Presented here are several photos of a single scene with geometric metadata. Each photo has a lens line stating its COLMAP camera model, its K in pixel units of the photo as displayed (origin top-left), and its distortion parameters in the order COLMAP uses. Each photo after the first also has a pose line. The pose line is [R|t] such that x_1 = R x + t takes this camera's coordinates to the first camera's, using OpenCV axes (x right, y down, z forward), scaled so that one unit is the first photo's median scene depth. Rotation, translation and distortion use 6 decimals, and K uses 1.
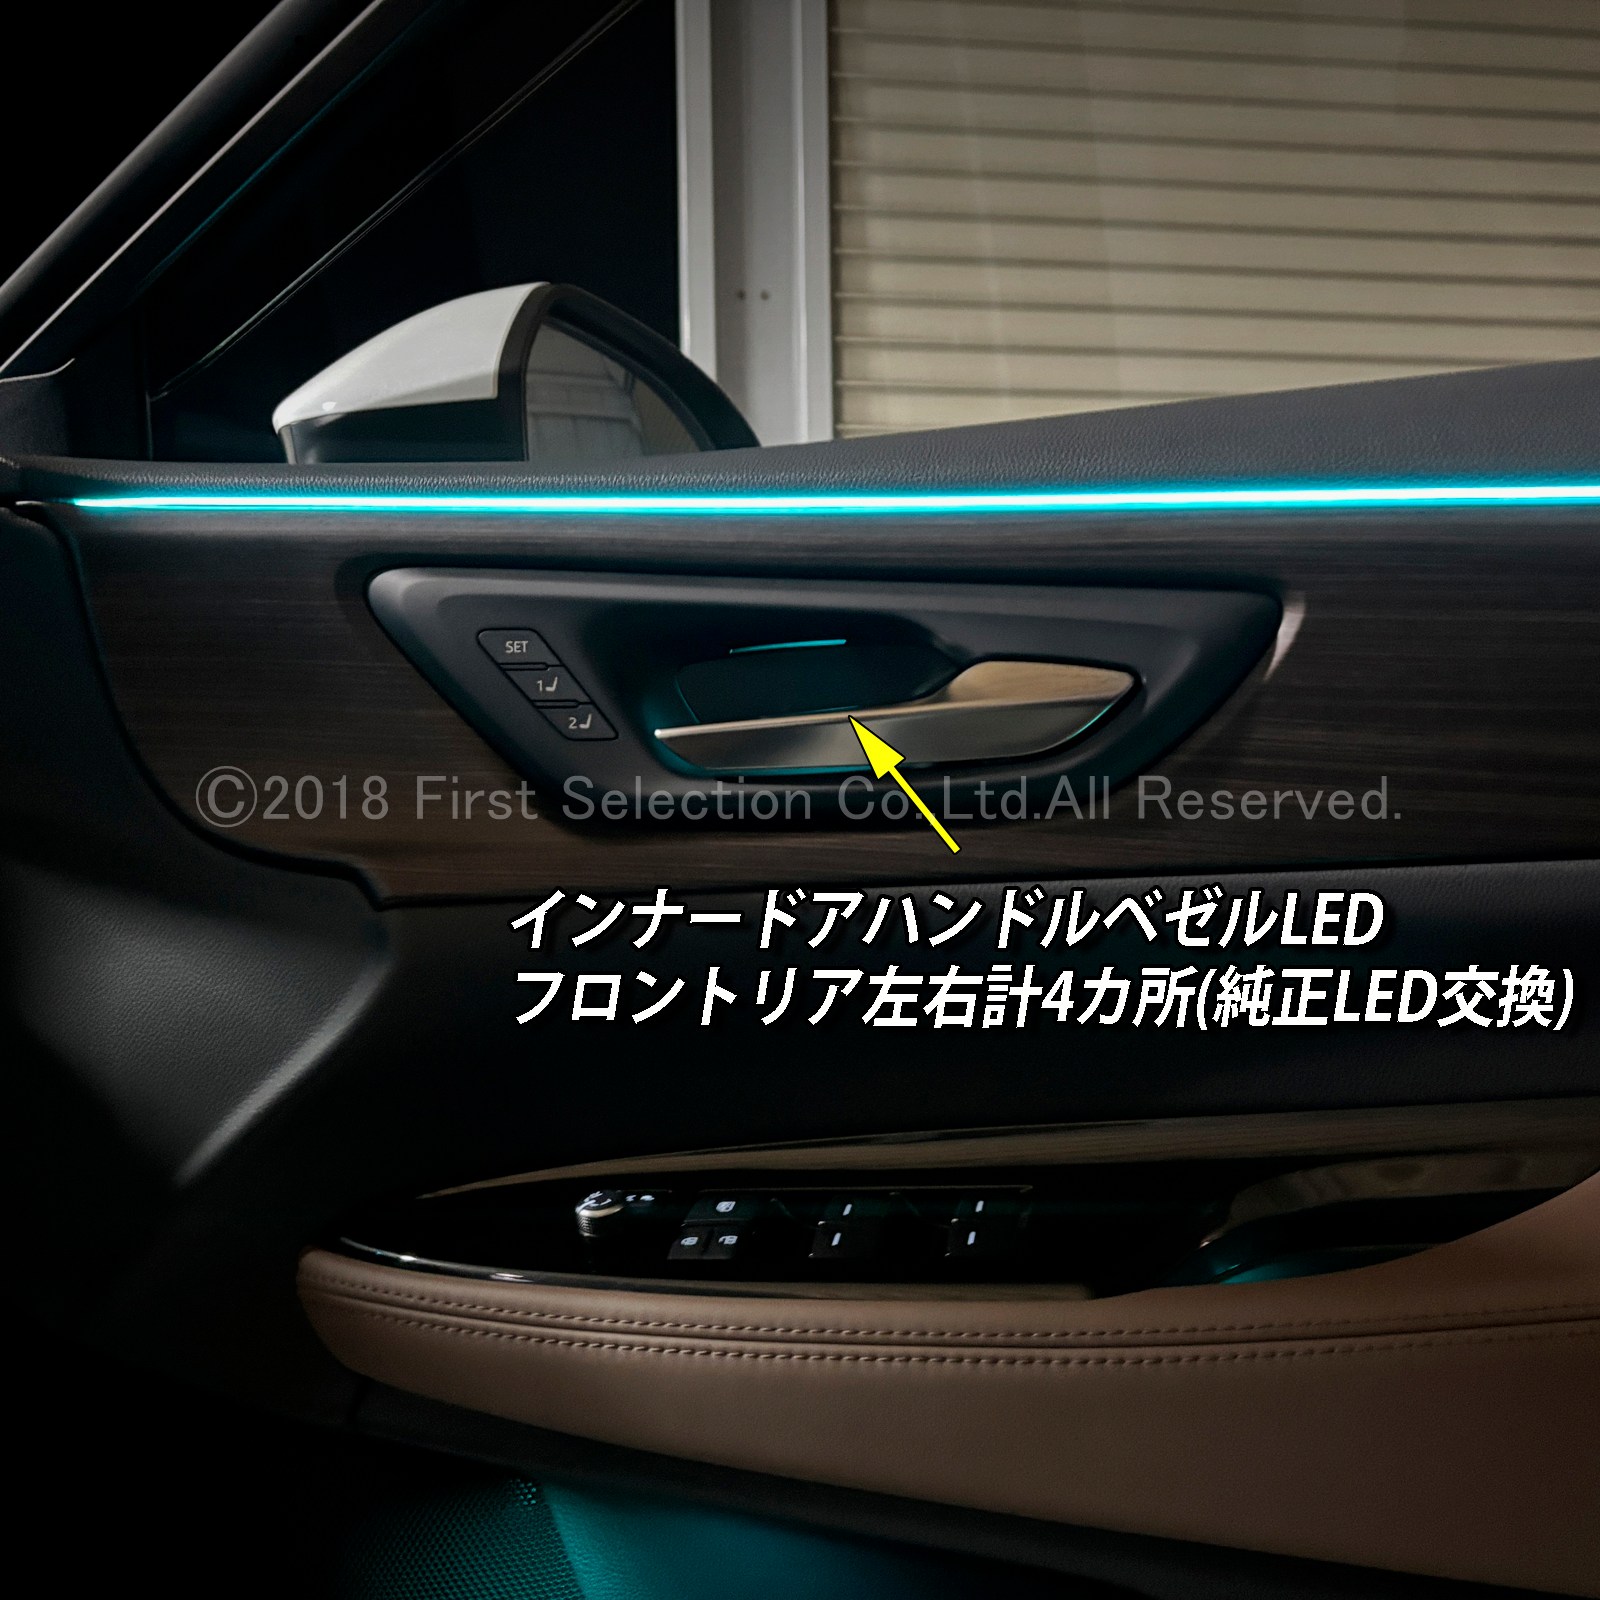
lens RADIAL K [[1488.8, 0, 310.9], [0, 1488.8, 838.2], [0, 0, 1]] dist [0.015293, 0.006948]
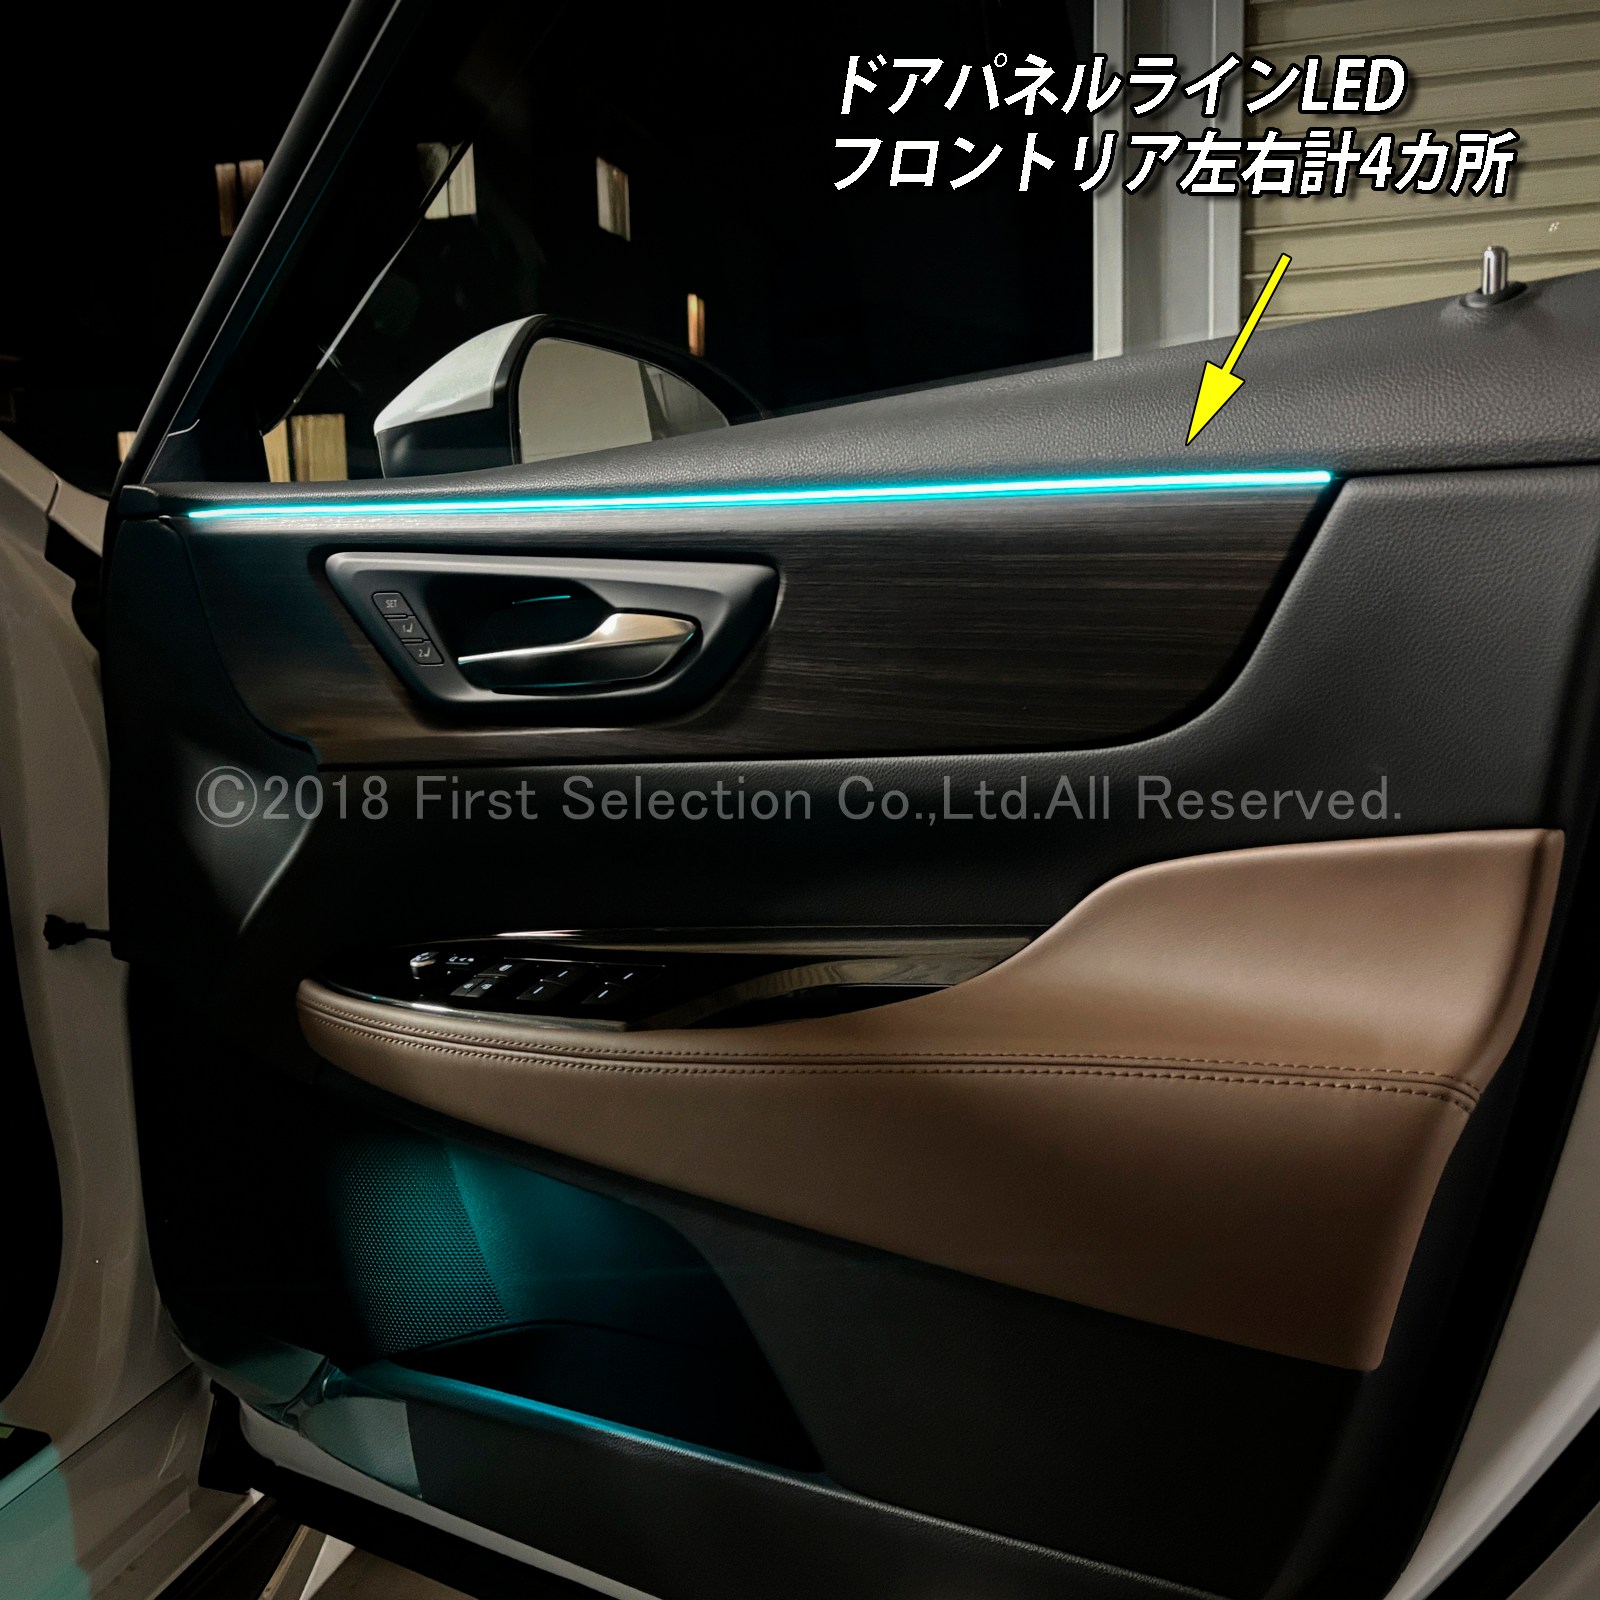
lens RADIAL K [[1834.5, 0, 800.0], [0, 1834.5, 800.0], [0, 0, 1]] dist [0.000267, 0.009529]
pose [[0.909220, 0.027308, -0.415420, 1.334607], [0.011187, 0.995883, 0.089951, -0.092816], [0.416166, -0.086433, 0.905171, -0.575017]]
